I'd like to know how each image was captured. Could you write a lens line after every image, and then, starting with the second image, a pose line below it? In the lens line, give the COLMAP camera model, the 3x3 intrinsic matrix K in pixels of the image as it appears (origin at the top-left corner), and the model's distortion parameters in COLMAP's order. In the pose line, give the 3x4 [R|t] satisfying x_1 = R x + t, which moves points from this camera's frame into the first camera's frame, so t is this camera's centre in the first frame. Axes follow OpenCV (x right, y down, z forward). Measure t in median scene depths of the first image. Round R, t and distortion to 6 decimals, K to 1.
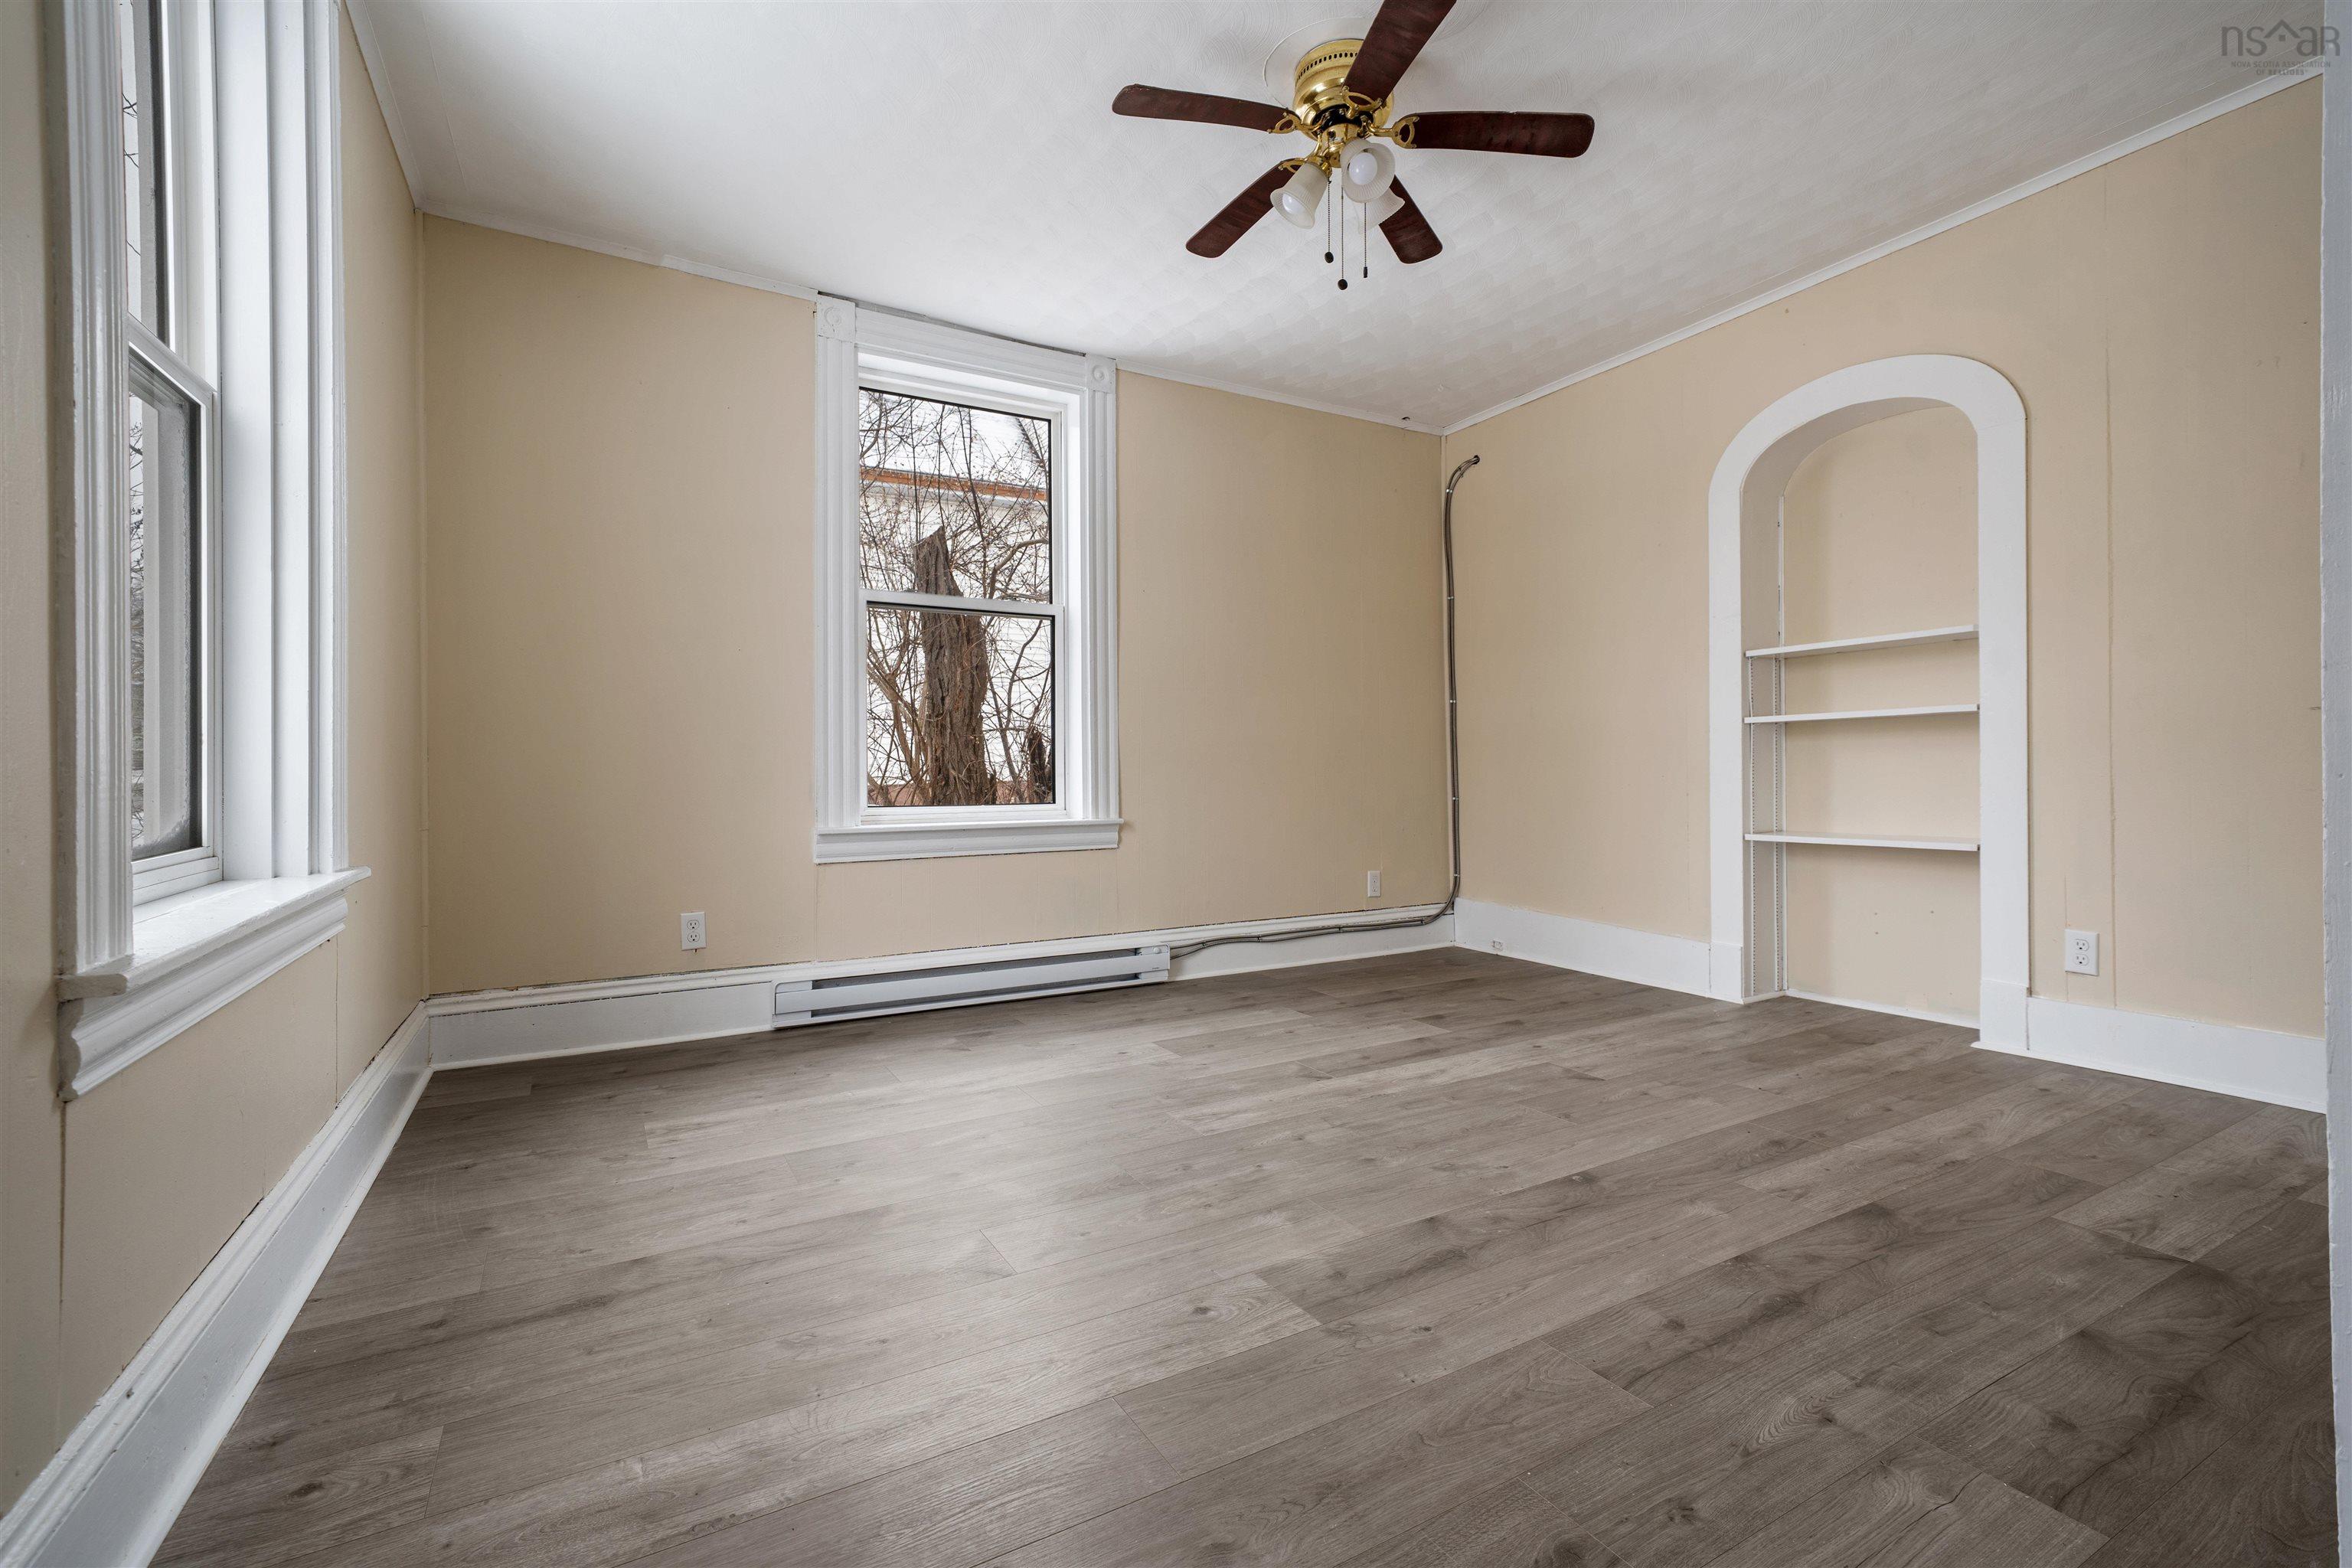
lens RADIAL K [[1039.7, 0, 1176.3], [0, 1039.7, 773.0], [0, 0, 1]] dist [0.006099, 0.000836]
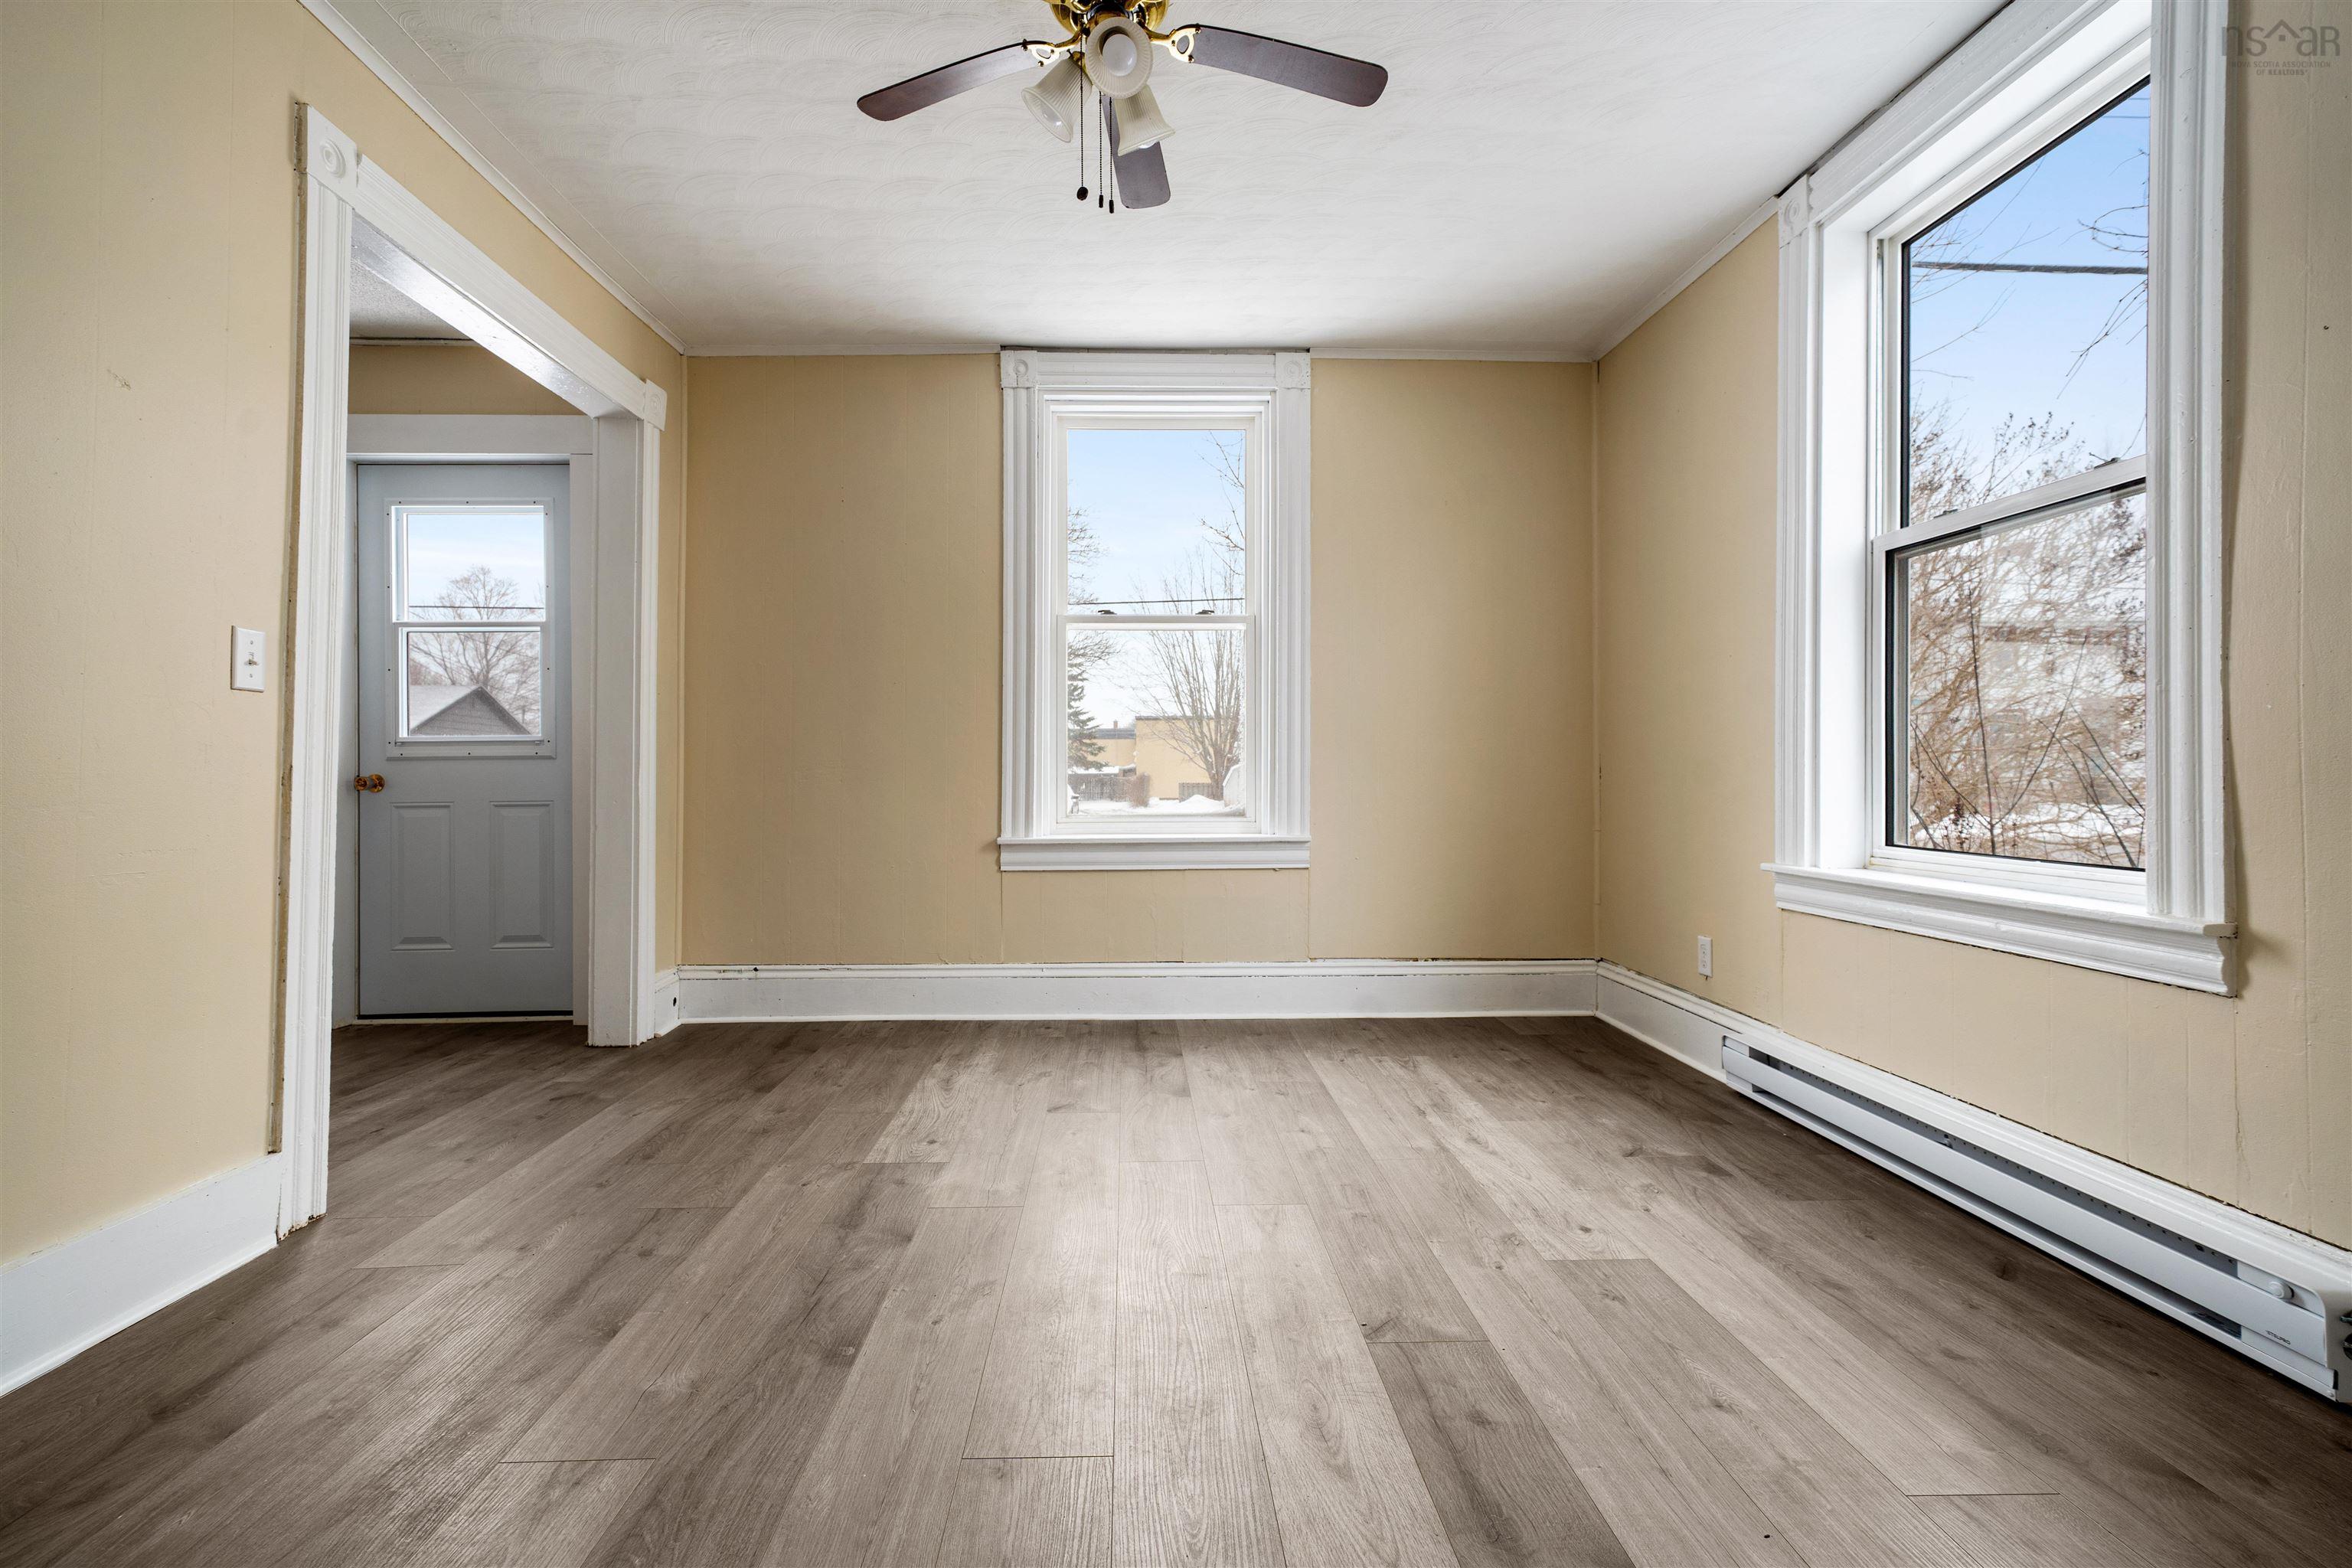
lens RADIAL K [[1039.7, 0, 1176.3], [0, 1039.7, 773.0], [0, 0, 1]] dist [0.006099, 0.000836]
pose [[-0.455448, 0.001607, -0.890261, 0.787751], [-0.005322, 0.999976, 0.004527, -0.024413], [0.890246, 0.006800, -0.455429, 1.294127]]
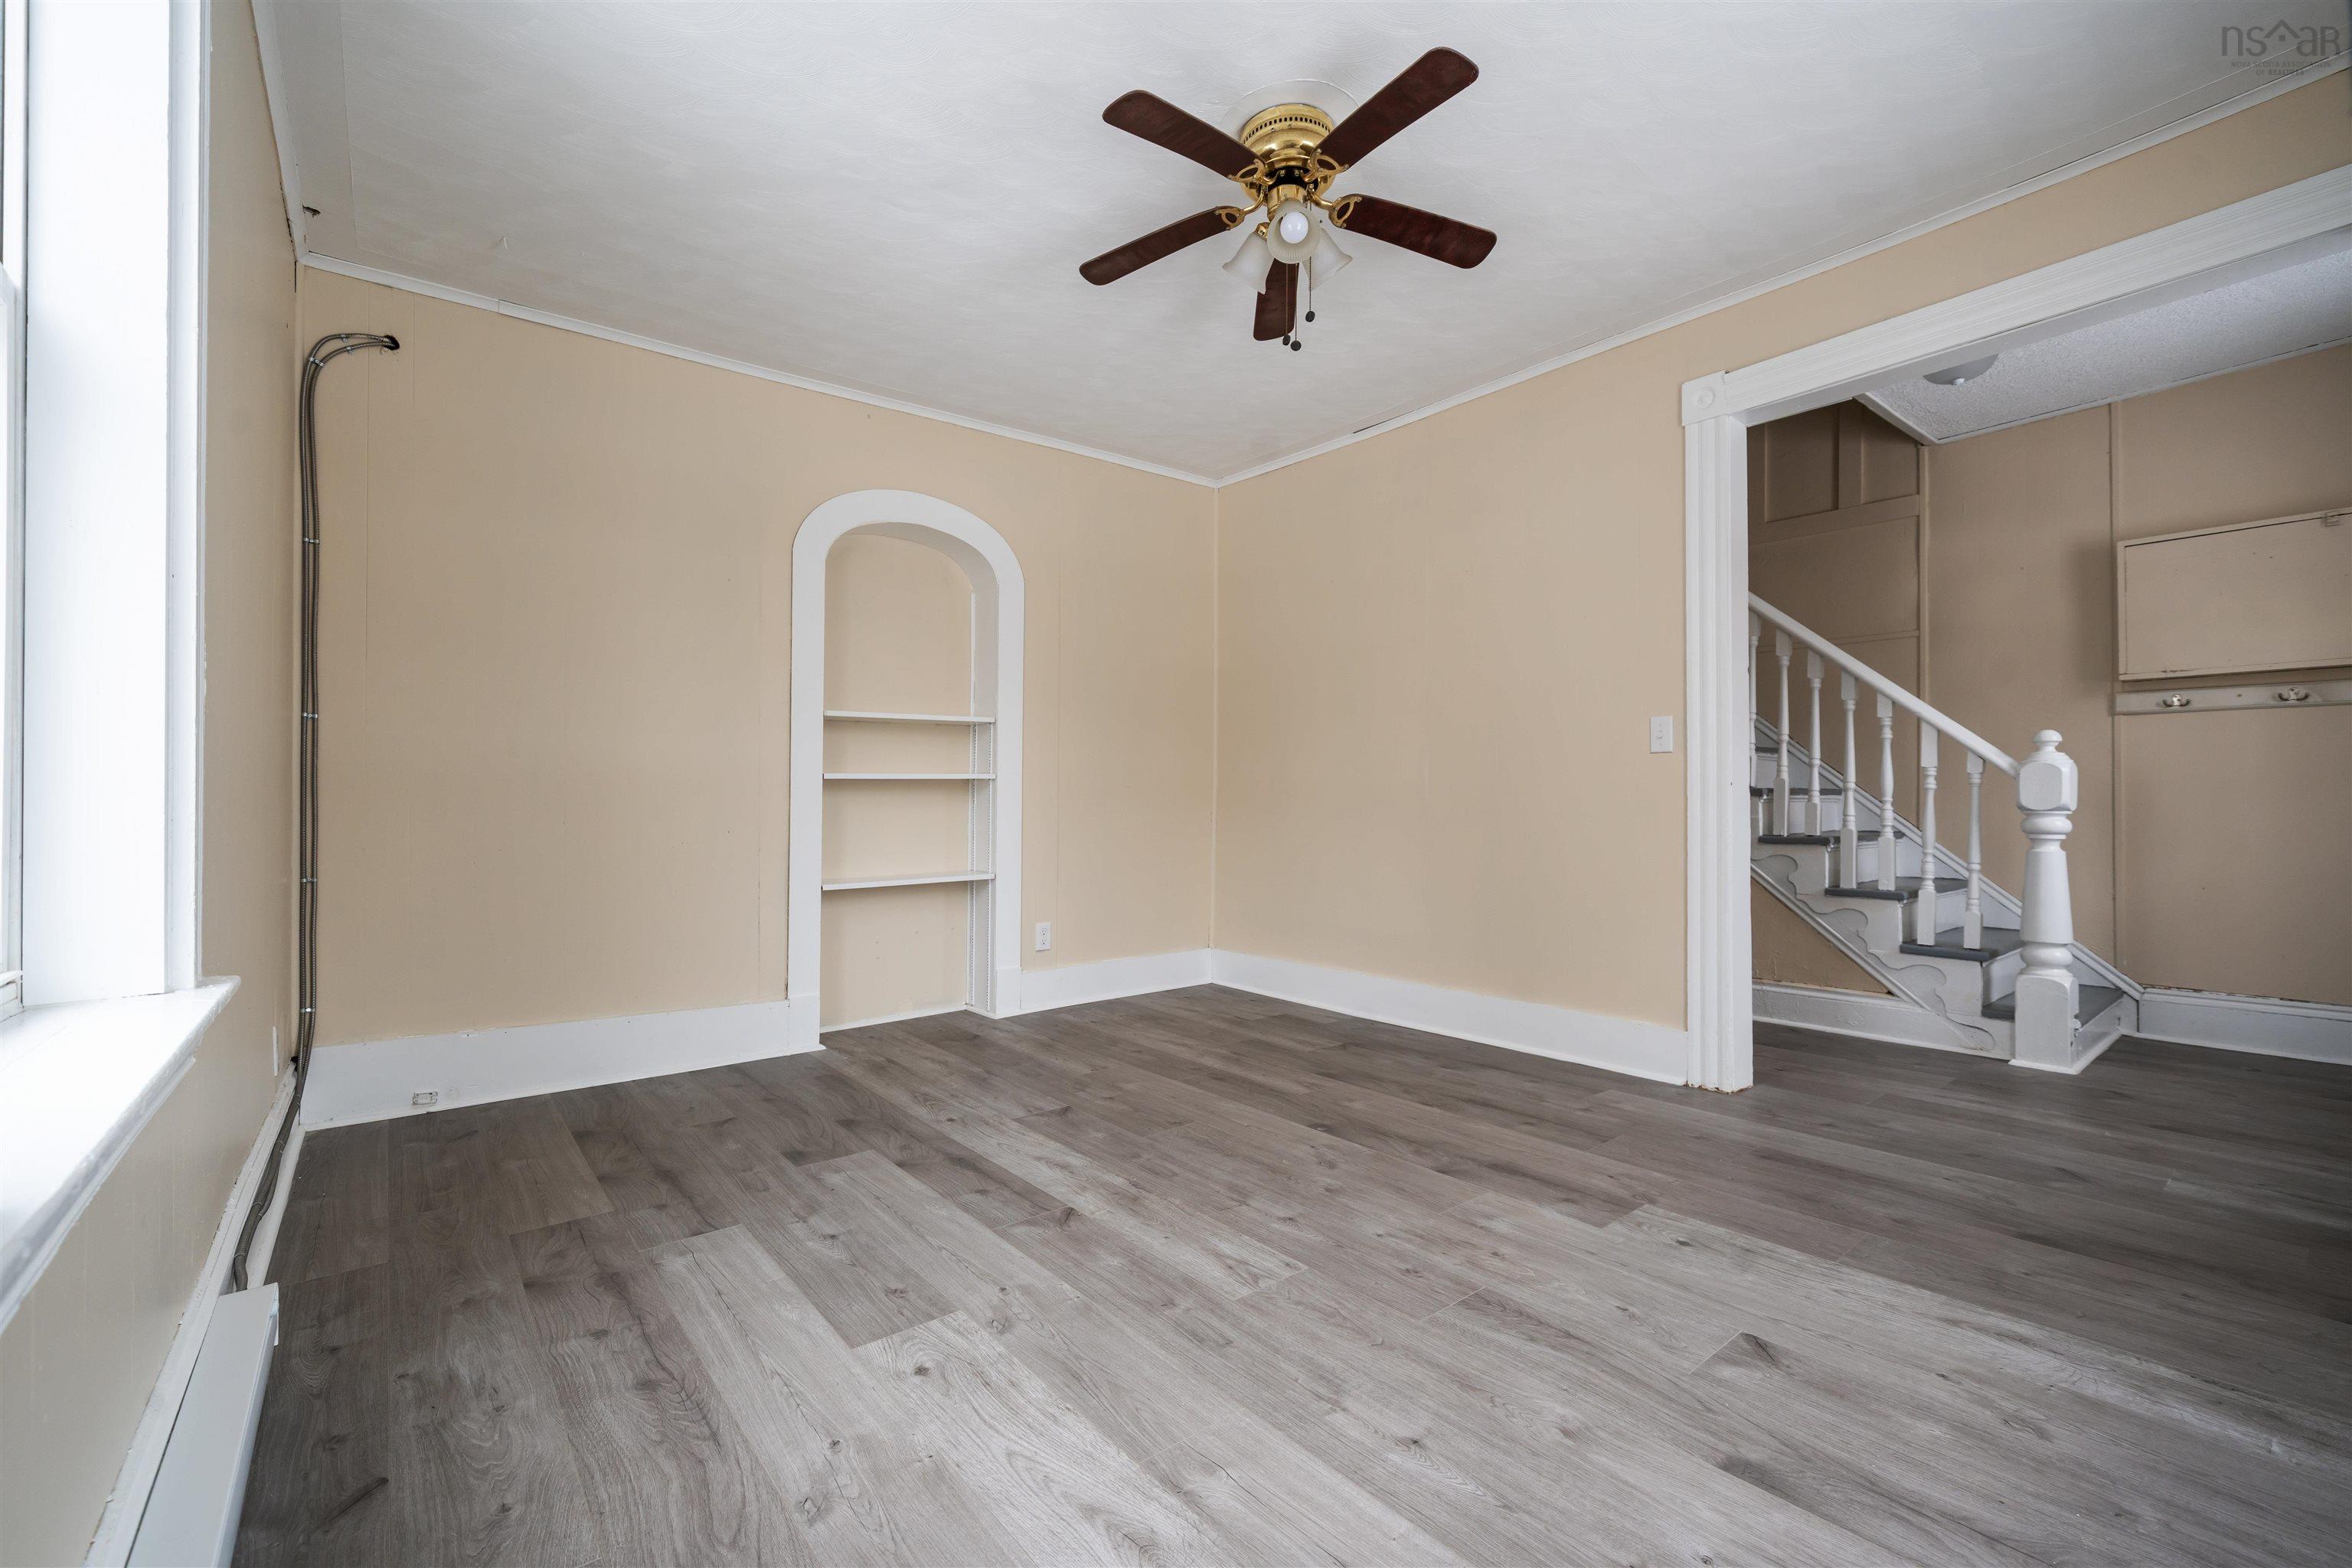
lens RADIAL K [[977.2, 0, 1175.7], [0, 977.2, 792.4], [0, 0, 1]] dist [0.000374, 0.000247]
pose [[-0.158045, 0.023882, 0.987143, -0.683115], [0.015596, 0.999643, -0.021688, -0.010509], [-0.987309, 0.011968, -0.158361, 1.149416]]
